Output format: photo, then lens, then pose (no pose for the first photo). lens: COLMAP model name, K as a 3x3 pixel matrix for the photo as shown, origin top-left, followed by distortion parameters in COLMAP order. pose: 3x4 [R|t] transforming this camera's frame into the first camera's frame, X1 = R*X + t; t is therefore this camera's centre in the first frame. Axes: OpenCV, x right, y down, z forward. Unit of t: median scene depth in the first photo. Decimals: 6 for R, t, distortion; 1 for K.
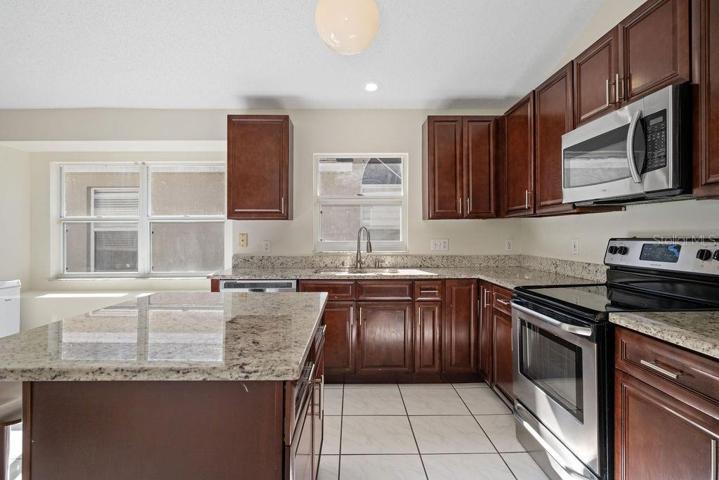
lens RADIAL K [[366.3, 0, 360.6], [0, 366.3, 235.4], [0, 0, 1]] dist [-0.011550, -0.000256]
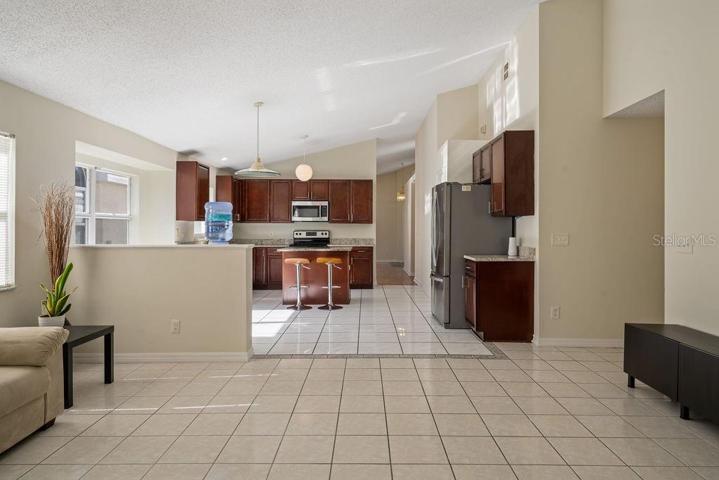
lens RADIAL K [[425.1, 0, 360.9], [0, 425.1, 229.8], [0, 0, 1]] dist [0.004031, 0.000579]
pose [[0.033077, 0.002913, 0.999449, -2.364765], [0.004154, 0.999987, -0.003052, 0.009457], [-0.999444, 0.004253, 0.033064, 0.140021]]
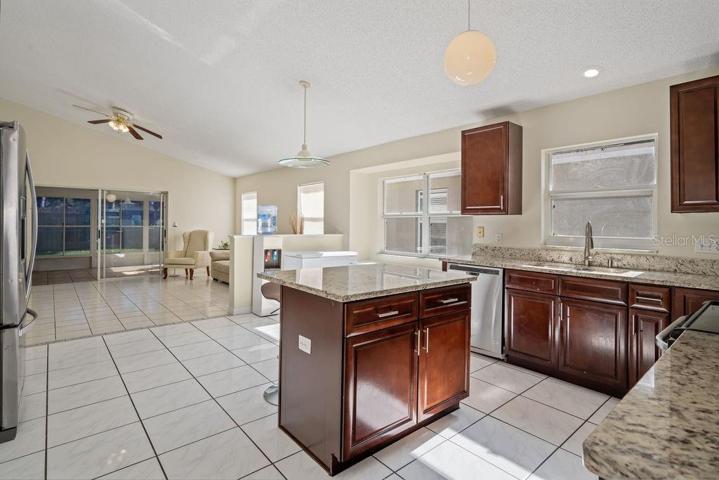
lens RADIAL K [[363.2, 0, 357.9], [0, 363.2, 221.9], [0, 0, 1]] dist [-0.013597, -0.000153]
pose [[0.623533, 0.006301, -0.781772, 0.375907], [-0.018059, 0.999817, -0.006345, -0.006204], [0.781588, 0.018075, 0.623533, -0.038678]]
